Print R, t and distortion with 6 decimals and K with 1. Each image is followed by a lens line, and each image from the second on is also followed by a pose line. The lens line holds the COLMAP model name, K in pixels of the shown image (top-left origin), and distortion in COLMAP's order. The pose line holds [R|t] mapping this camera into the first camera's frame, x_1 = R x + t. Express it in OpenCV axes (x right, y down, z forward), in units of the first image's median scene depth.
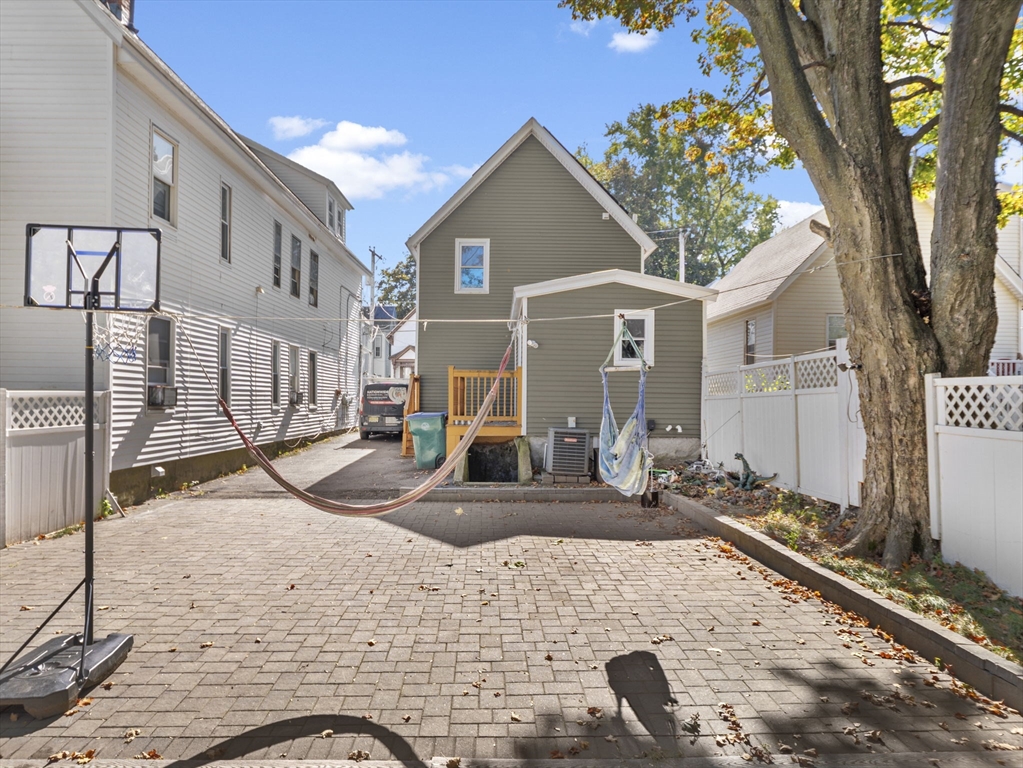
lens RADIAL K [[643.5, 0, 507.0], [0, 643.5, 388.9], [0, 0, 1]] dist [-0.003938, 0.000056]
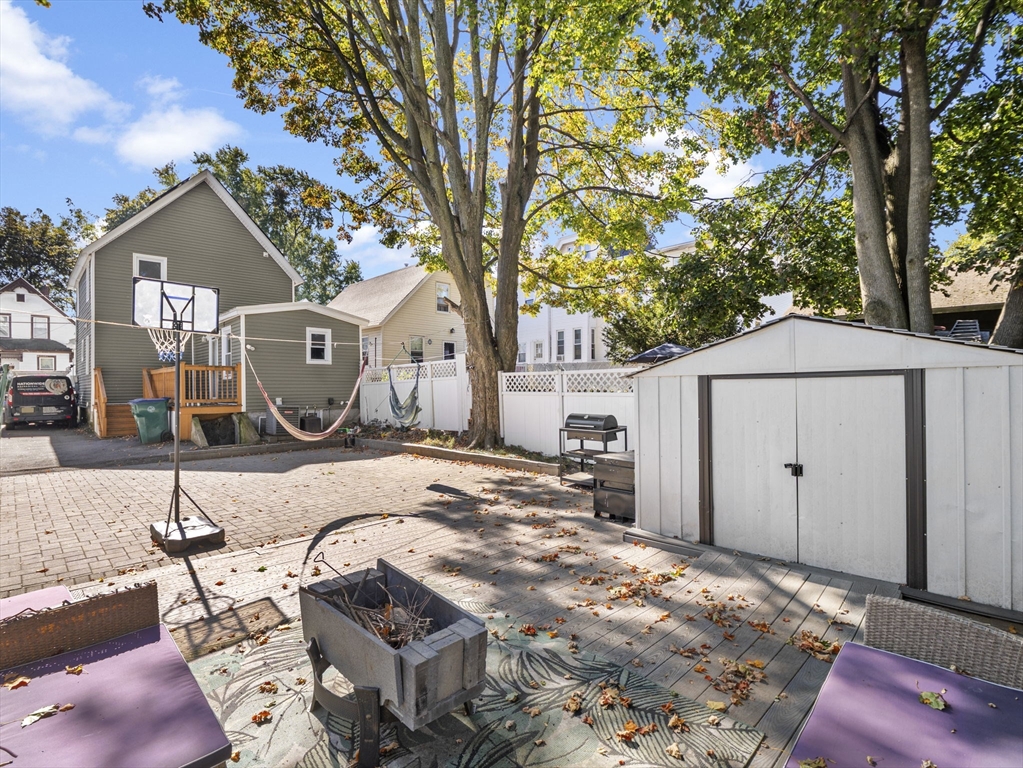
lens RADIAL K [[500.8, 0, 508.4], [0, 500.8, 386.3], [0, 0, 1]] dist [-0.017848, -0.001355]
pose [[0.721644, -0.013668, 0.692130, -0.276773], [0.006143, 0.999892, 0.013341, 0.004324], [-0.692237, -0.005375, 0.721650, -0.174083]]
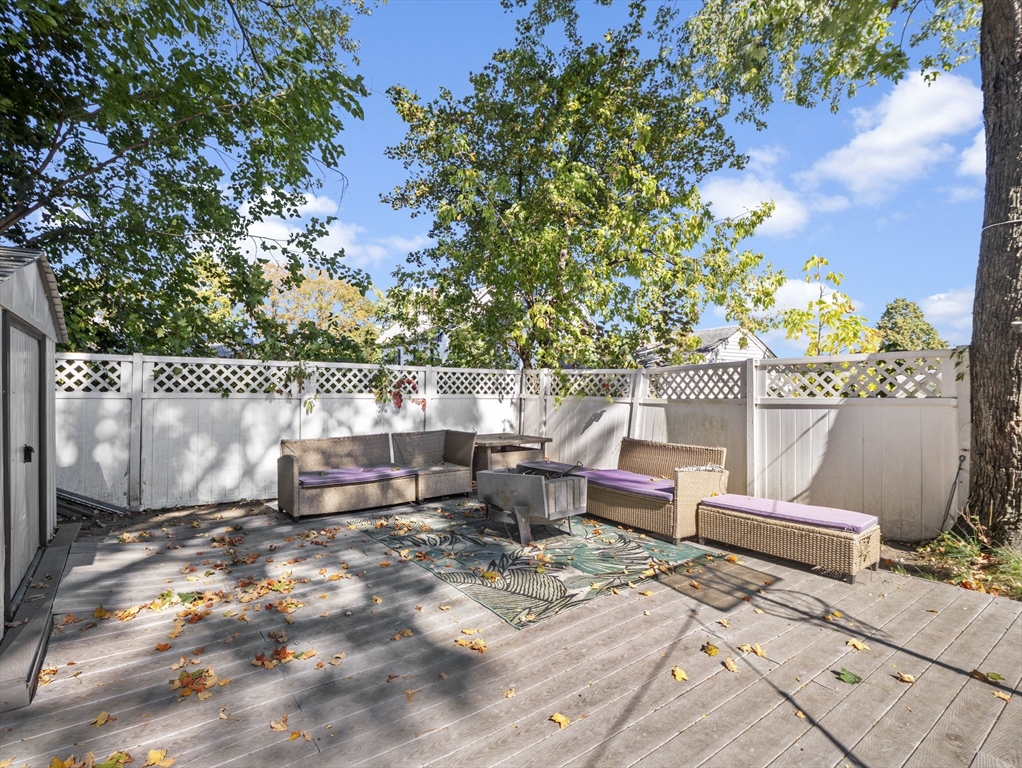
lens RADIAL K [[526.3, 0, 511.7], [0, 526.3, 387.9], [0, 0, 1]] dist [-0.012427, -0.000816]
pose [[-0.824033, -0.007570, -0.566492, 0.005981], [0.006335, 0.999725, -0.022575, 0.038316], [0.566507, -0.022191, -0.823758, 0.243787]]
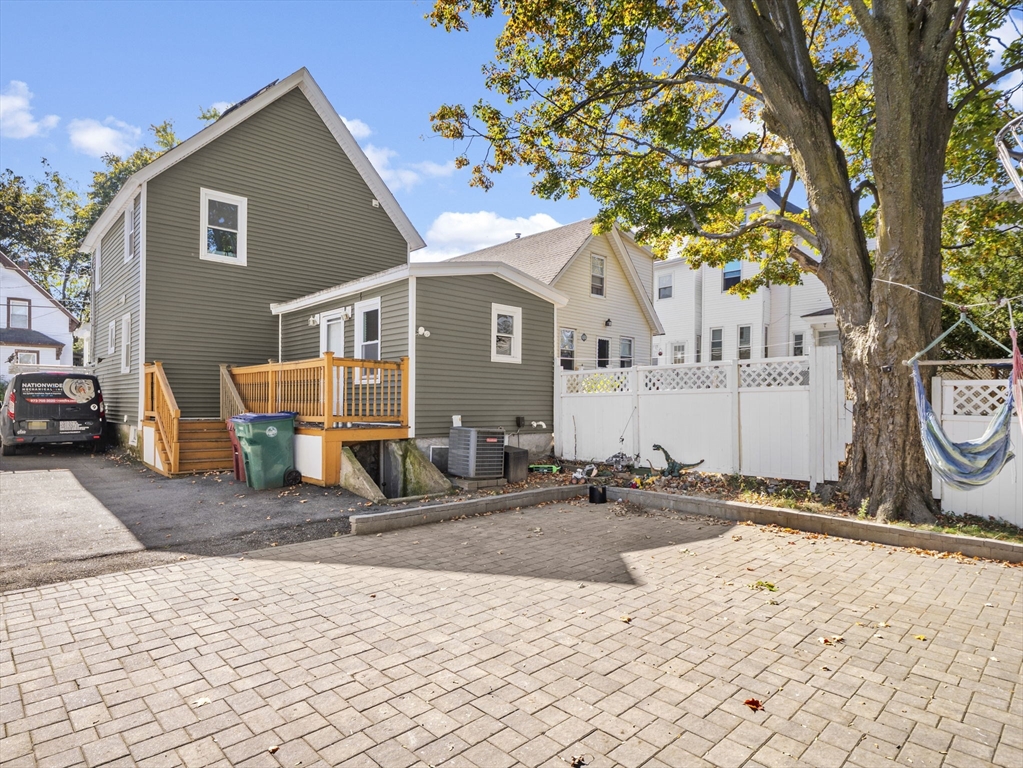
lens RADIAL K [[571.4, 0, 505.8], [0, 571.4, 403.9], [0, 0, 1]] dist [-0.001891, -0.000216]
pose [[0.739952, -0.004312, 0.672646, -0.348513], [-0.012297, 0.999726, 0.019937, 0.009085], [-0.672547, -0.023024, 0.739696, 0.311736]]
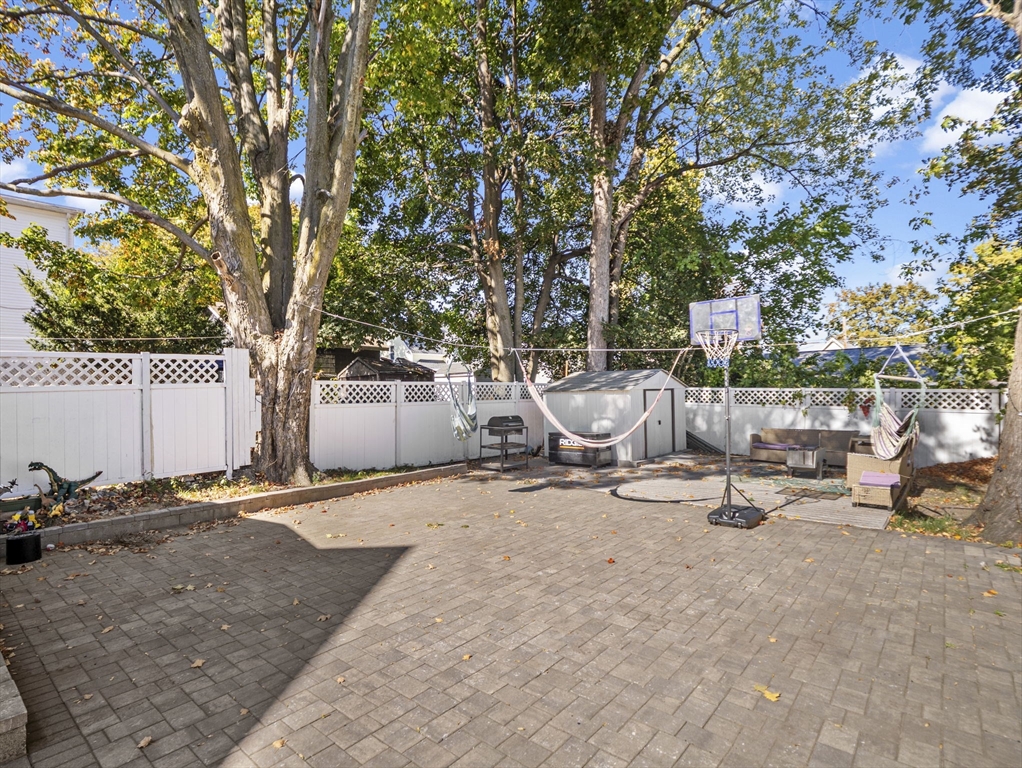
lens RADIAL K [[526.3, 0, 511.7], [0, 526.3, 387.9], [0, 0, 1]] dist [-0.012427, -0.000816]
pose [[-0.746463, 0.004129, 0.665414, -0.357859], [-0.002201, 0.999960, -0.008674, 0.008157], [-0.665424, -0.007939, -0.746424, 0.762254]]
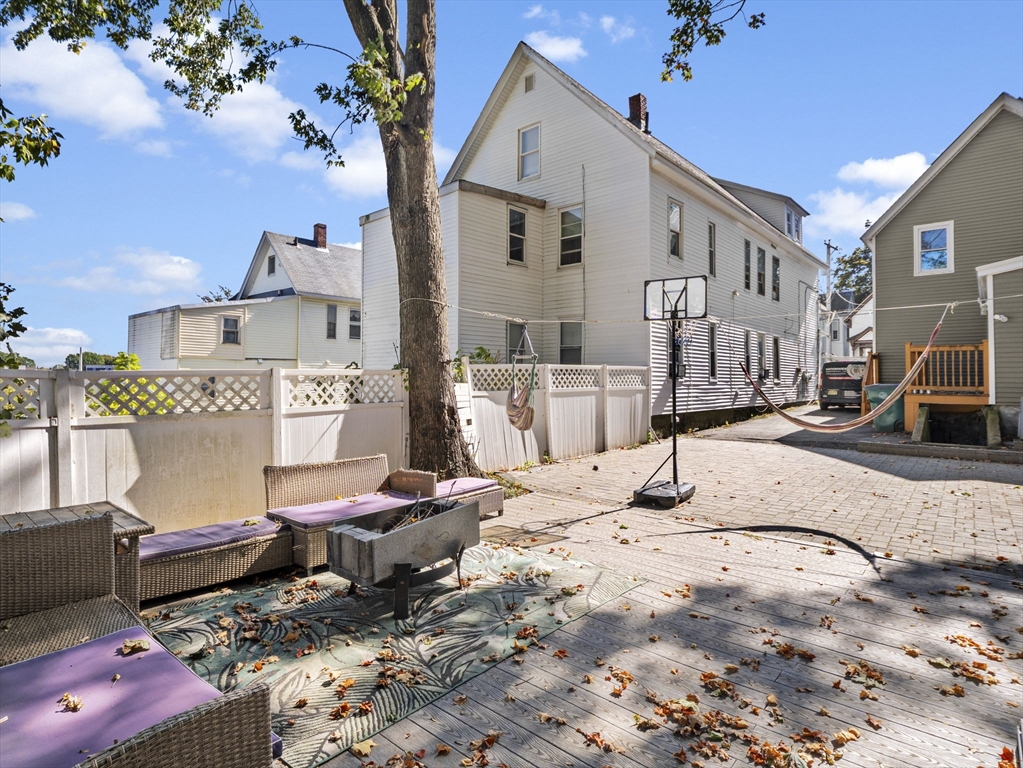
lens RADIAL K [[553.6, 0, 507.2], [0, 553.6, 361.7], [0, 0, 1]] dist [-0.006173, -0.002507]
pose [[0.741656, -0.022984, -0.670386, 0.037812], [0.009543, 0.999673, -0.023716, 0.013667], [0.670712, 0.011191, 0.741633, -0.190315]]
